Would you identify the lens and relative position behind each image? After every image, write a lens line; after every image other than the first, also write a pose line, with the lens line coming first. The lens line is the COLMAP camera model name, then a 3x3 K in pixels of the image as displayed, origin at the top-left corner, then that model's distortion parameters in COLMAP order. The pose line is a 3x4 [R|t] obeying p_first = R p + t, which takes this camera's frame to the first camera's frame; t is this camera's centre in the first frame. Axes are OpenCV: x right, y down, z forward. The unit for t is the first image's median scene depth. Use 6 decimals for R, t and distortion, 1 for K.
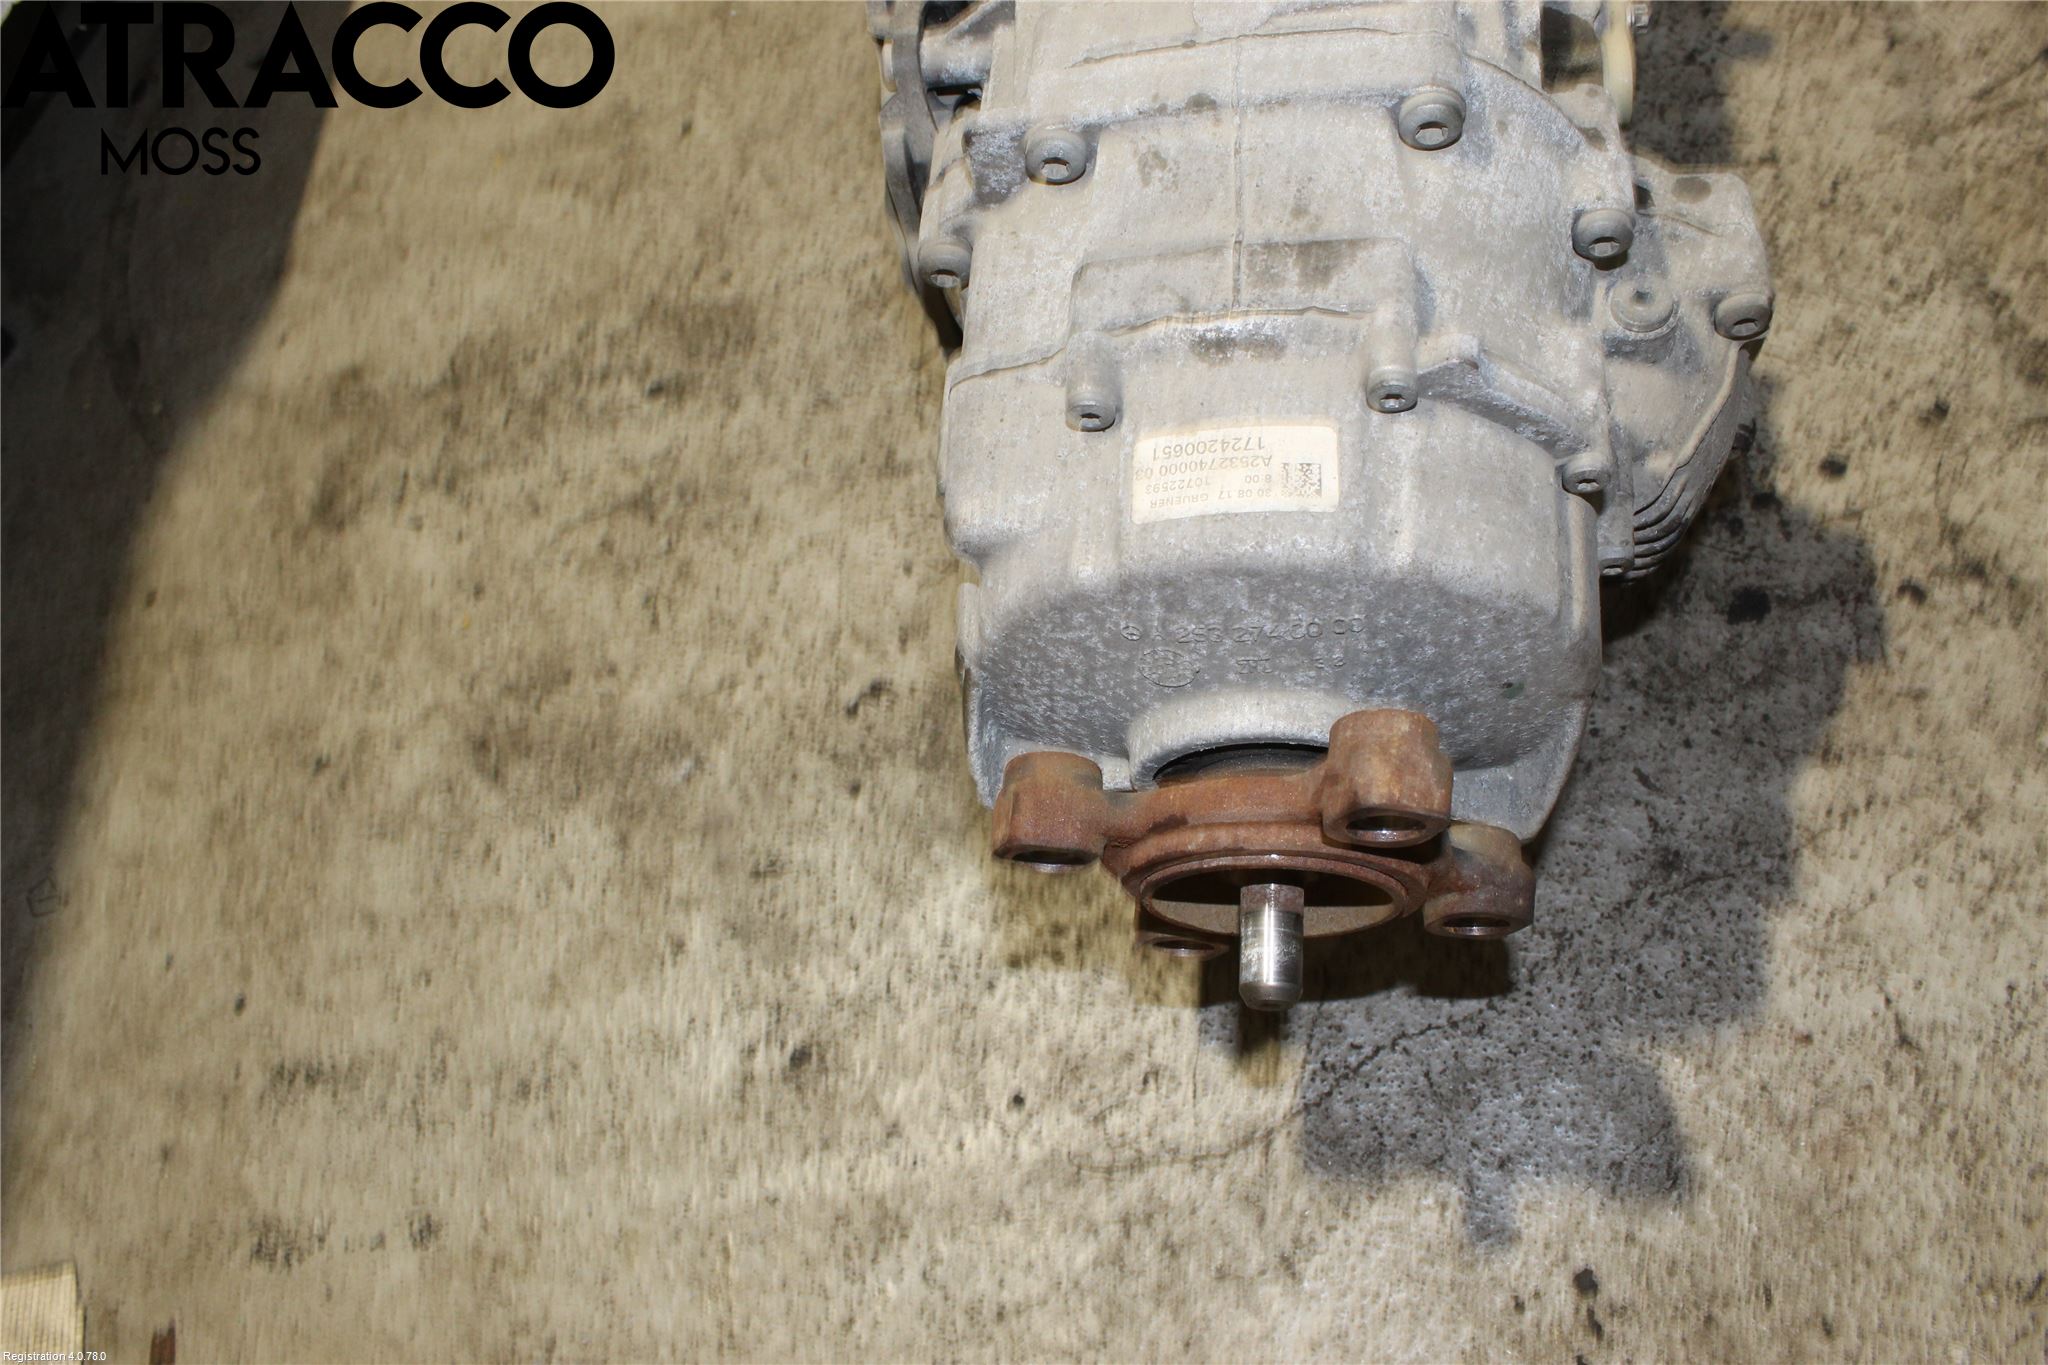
lens RADIAL K [[1674.1, 0, 1048.6], [0, 1674.1, 678.0], [0, 0, 1]] dist [-0.148508, 0.111048]
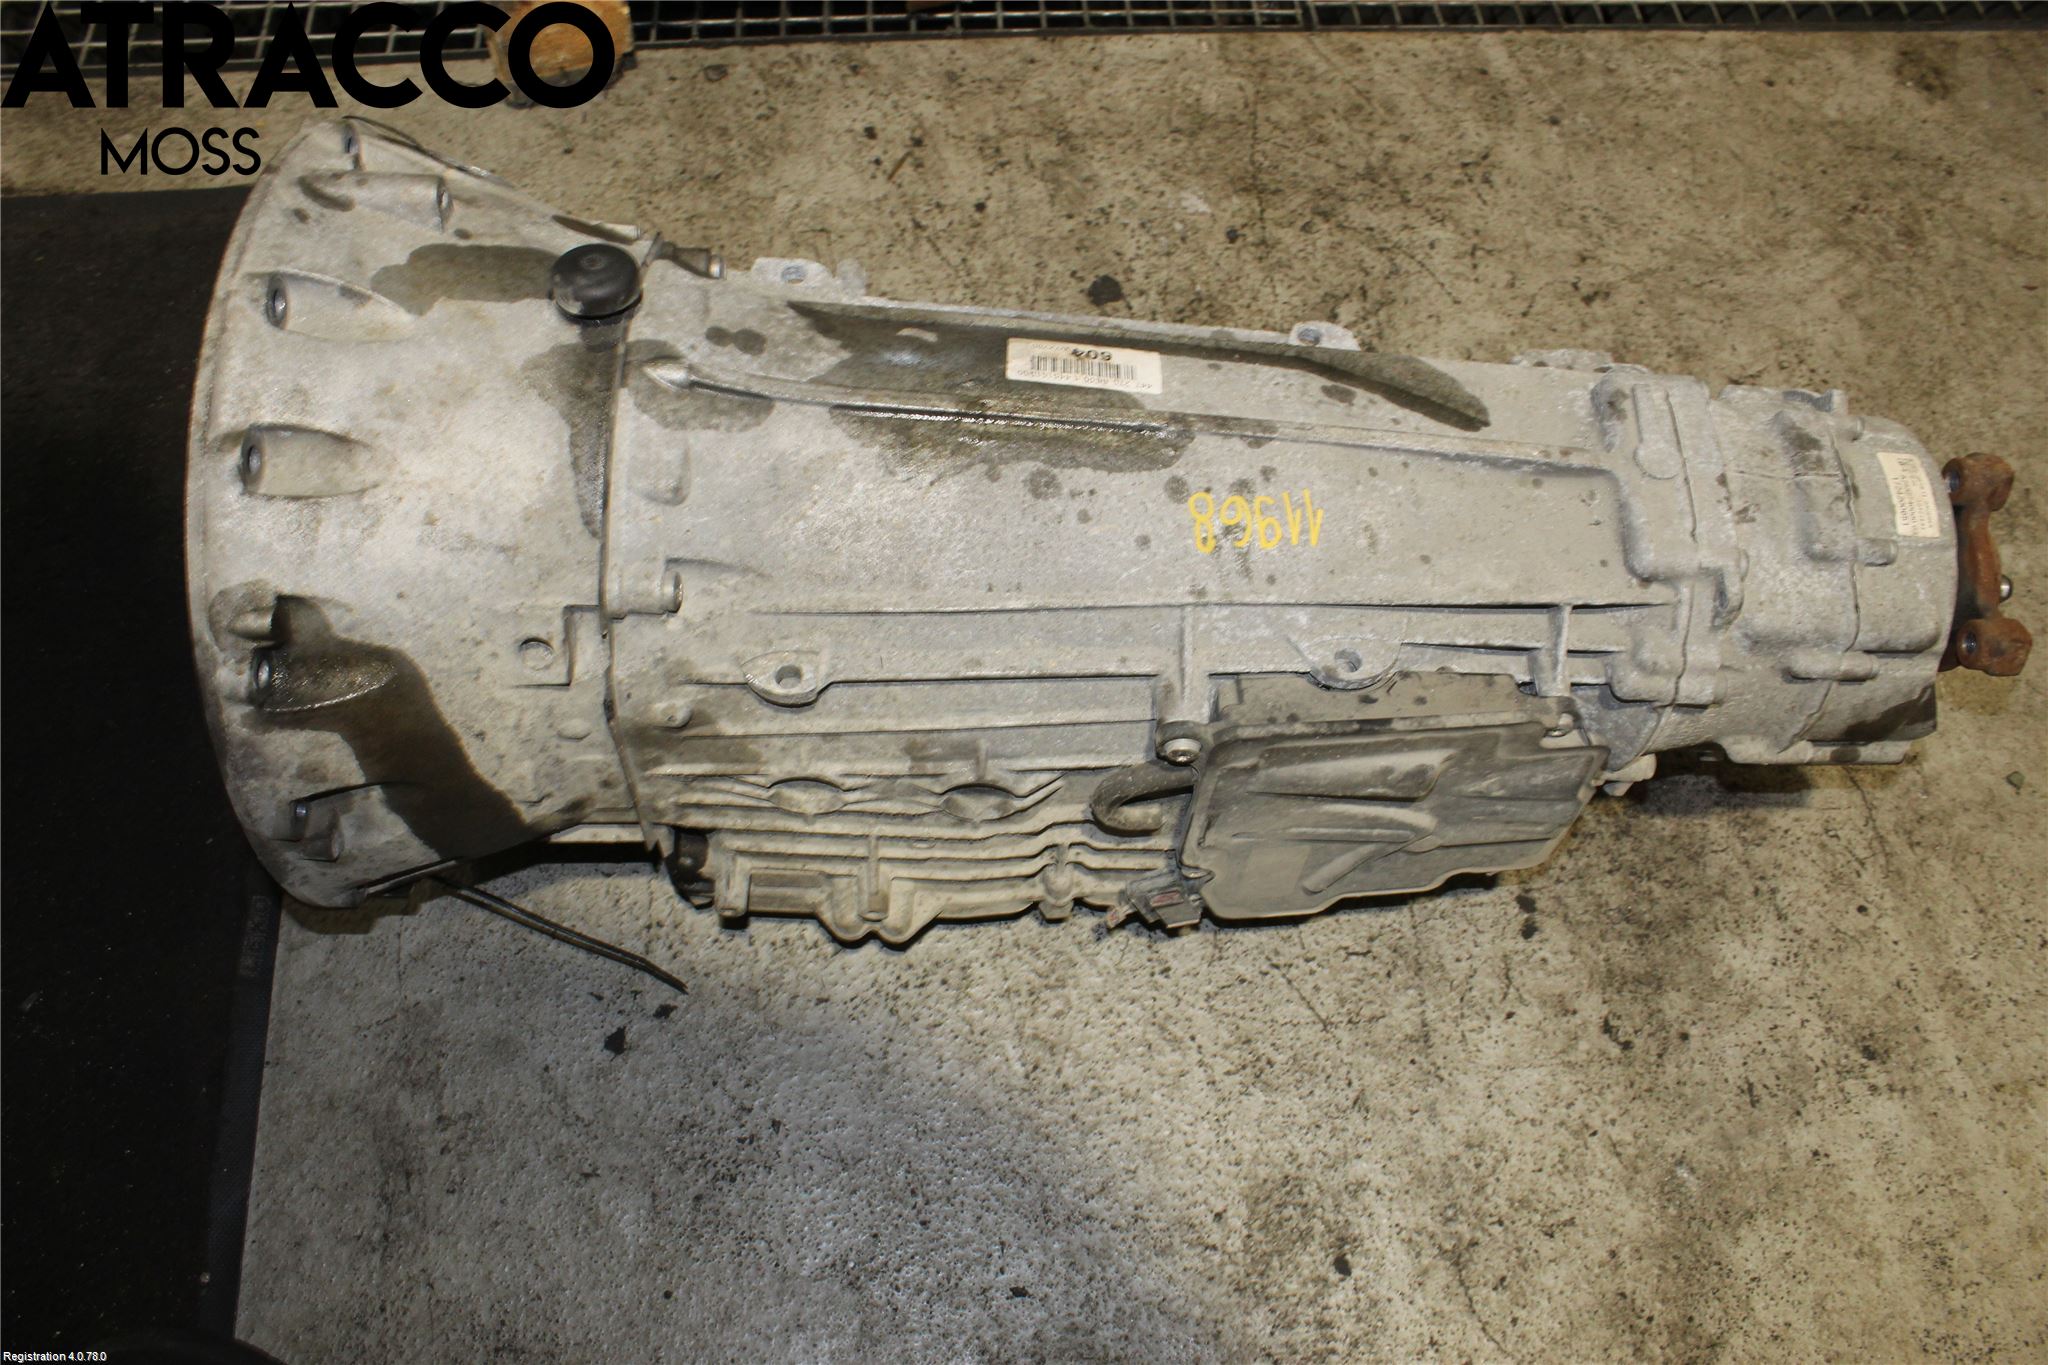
lens RADIAL K [[1656.6, 0, 1031.3], [0, 1656.6, 692.3], [0, 0, 1]] dist [-0.166986, 0.149999]
pose [[-0.062730, -0.770616, 0.634205, -0.736407], [0.889298, 0.245274, 0.385992, -1.042153], [-0.453006, 0.588211, 0.669921, 0.177185]]
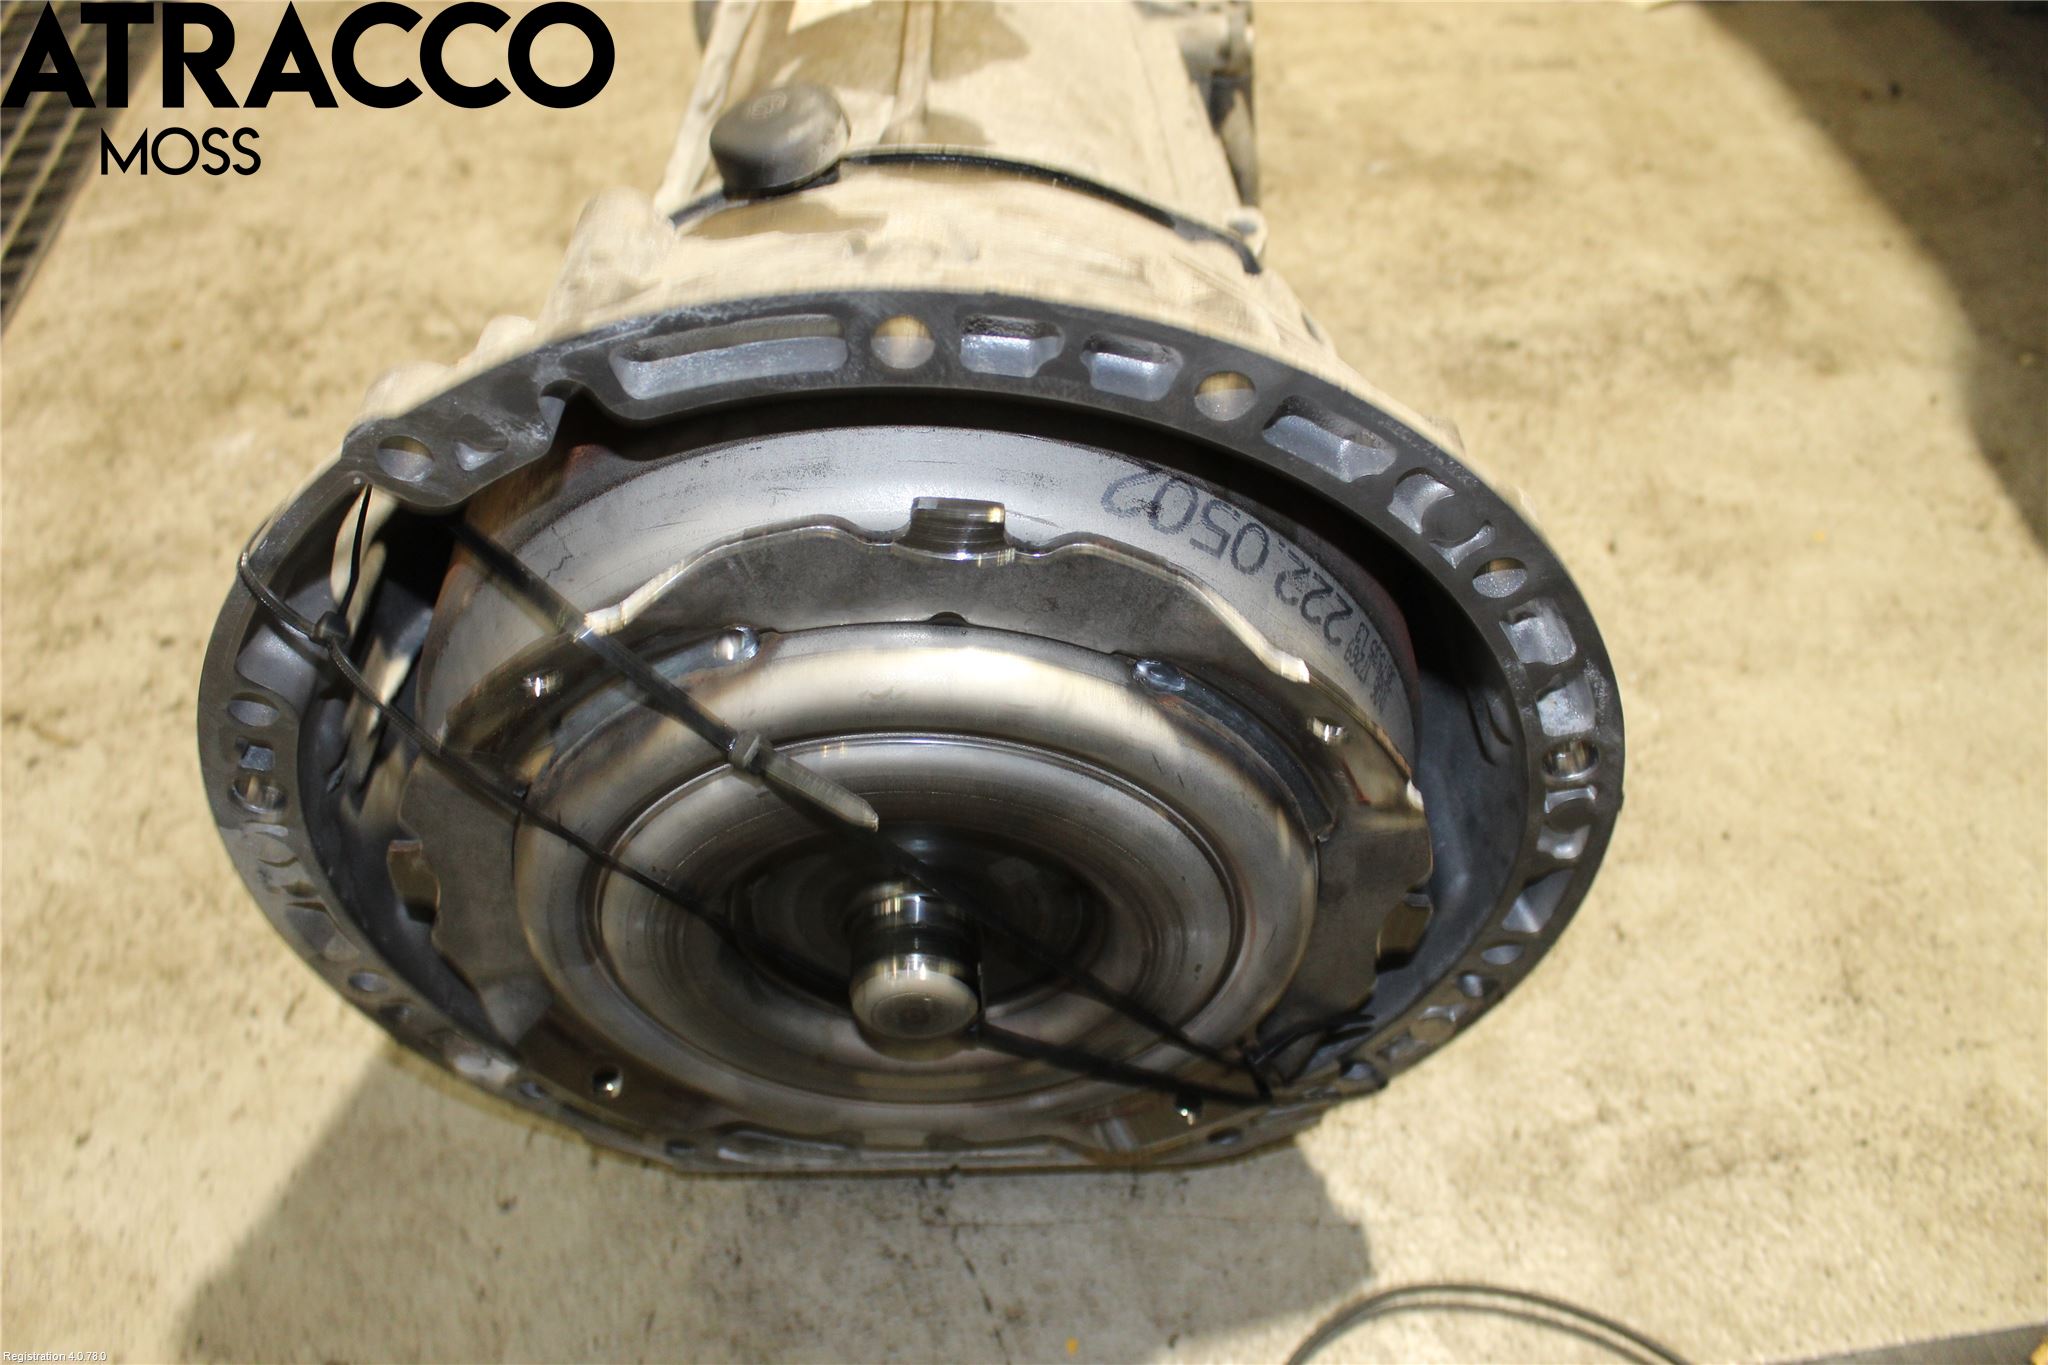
lens RADIAL K [[1656.6, 0, 1031.3], [0, 1656.6, 692.3], [0, 0, 1]] dist [-0.166986, 0.149999]
pose [[-0.965755, 0.224335, 0.130349, 0.005990], [0.029349, -0.404715, 0.913972, -1.651088], [0.257790, 0.886499, 0.384271, 0.814186]]
